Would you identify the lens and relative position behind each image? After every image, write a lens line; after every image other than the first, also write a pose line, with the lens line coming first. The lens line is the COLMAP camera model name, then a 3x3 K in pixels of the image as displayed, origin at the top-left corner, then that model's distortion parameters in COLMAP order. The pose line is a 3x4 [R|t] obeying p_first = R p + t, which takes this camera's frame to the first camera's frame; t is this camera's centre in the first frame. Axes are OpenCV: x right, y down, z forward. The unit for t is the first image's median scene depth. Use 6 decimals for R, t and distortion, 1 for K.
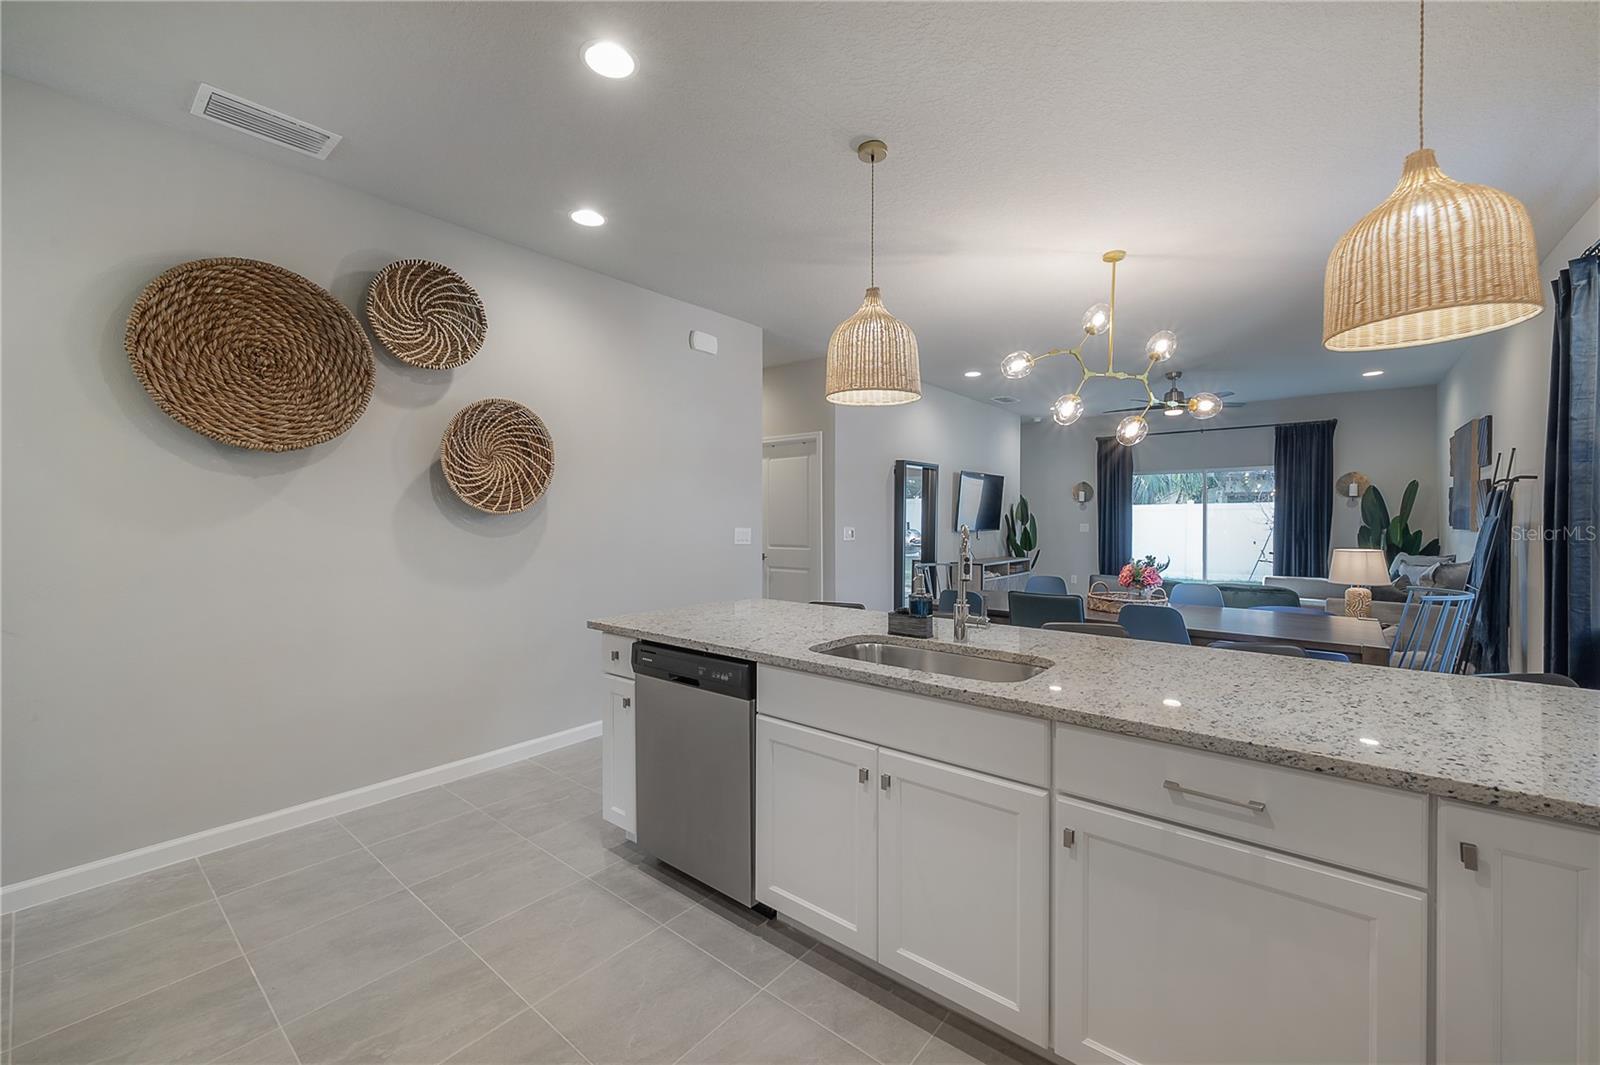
lens RADIAL K [[638.7, 0, 795.8], [0, 638.7, 522.2], [0, 0, 1]] dist [-0.002454, 0.000837]
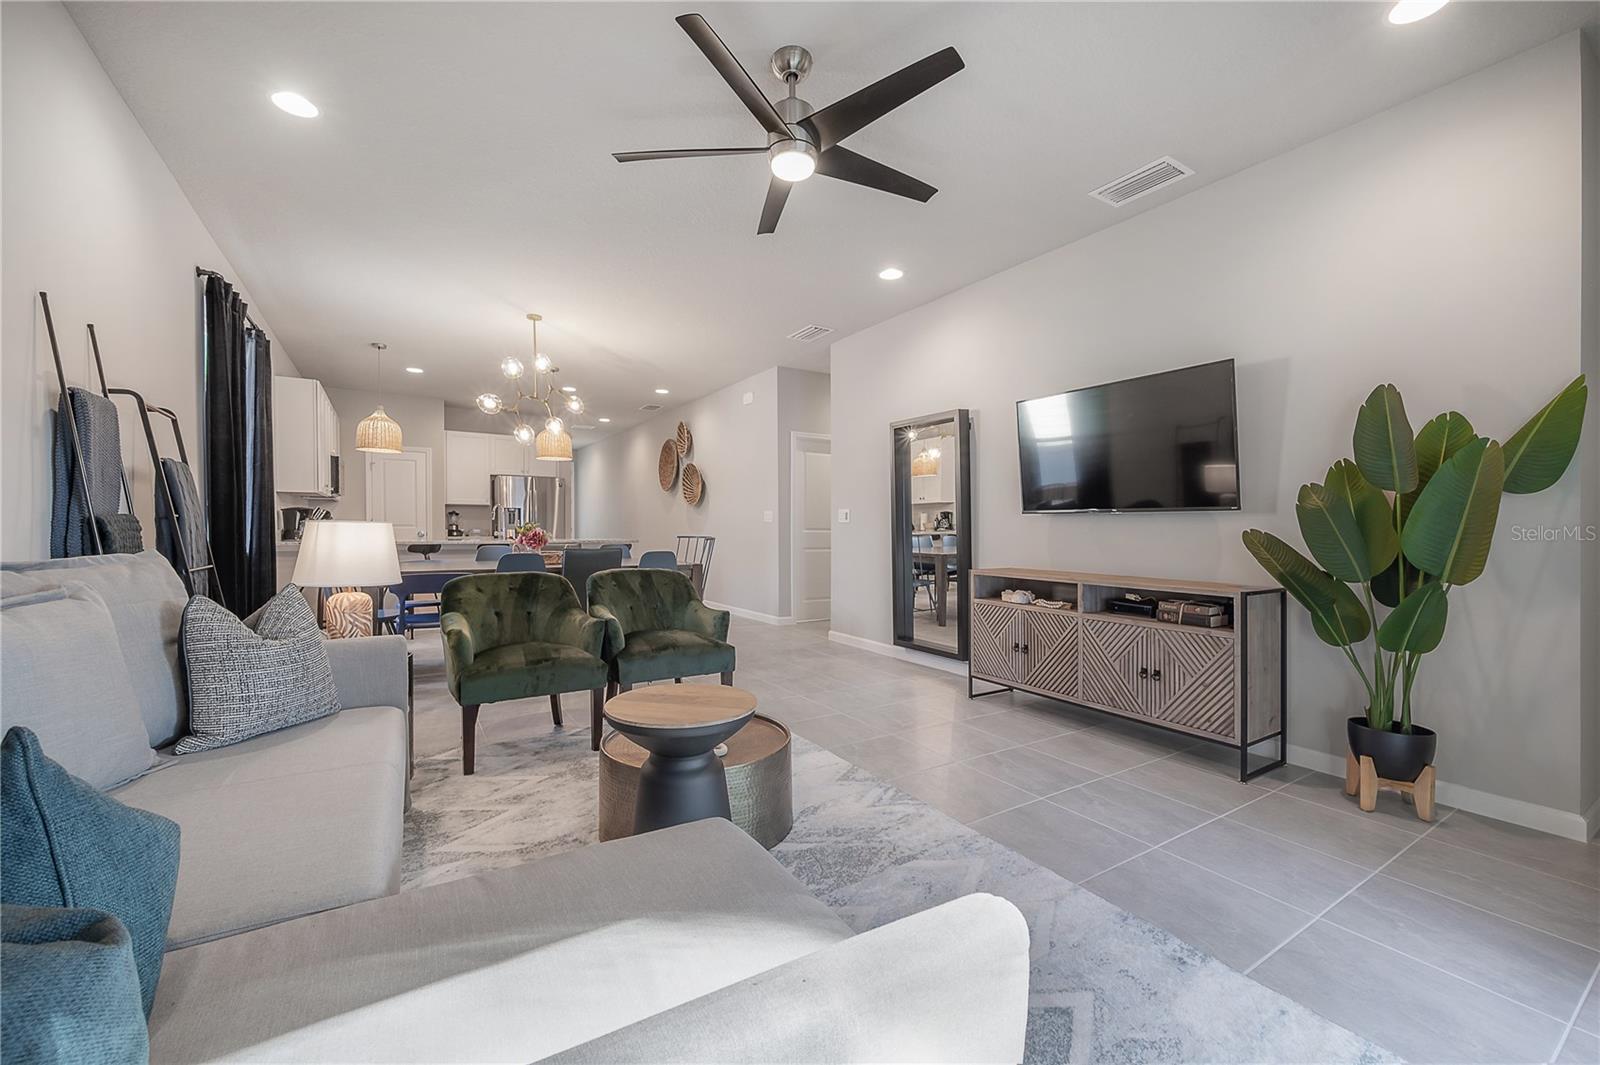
lens RADIAL K [[638.7, 0, 794.9], [0, 638.7, 528.2], [0, 0, 1]] dist [-0.002454, 0.000837]
pose [[-0.302914, -0.001114, -0.953017, 0.905301], [-0.013481, 0.999904, 0.003116, 0.030694], [0.952923, 0.013791, -0.302900, 1.072289]]
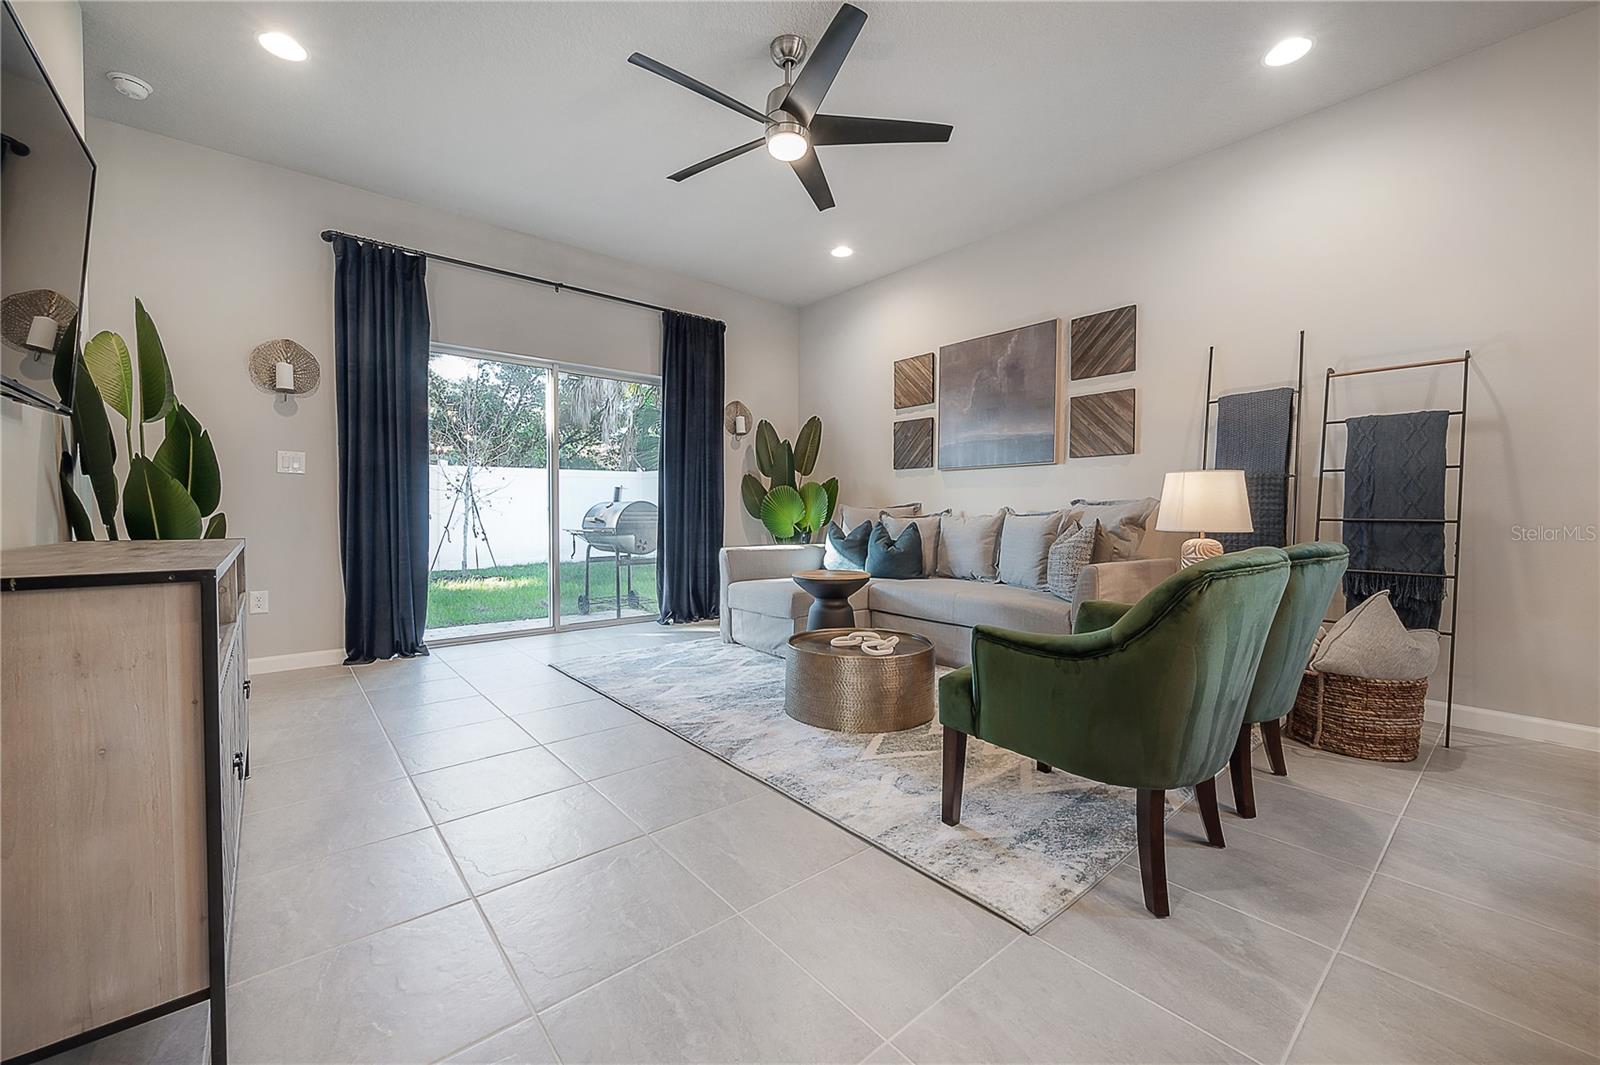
lens RADIAL K [[638.7, 0, 815.1], [0, 638.7, 526.2], [0, 0, 1]] dist [-0.002454, 0.000837]
pose [[0.156970, -0.023428, 0.987325, 0.181044], [0.003322, 0.999725, 0.023194, 0.054450], [-0.987598, -0.000361, 0.157005, 0.887695]]
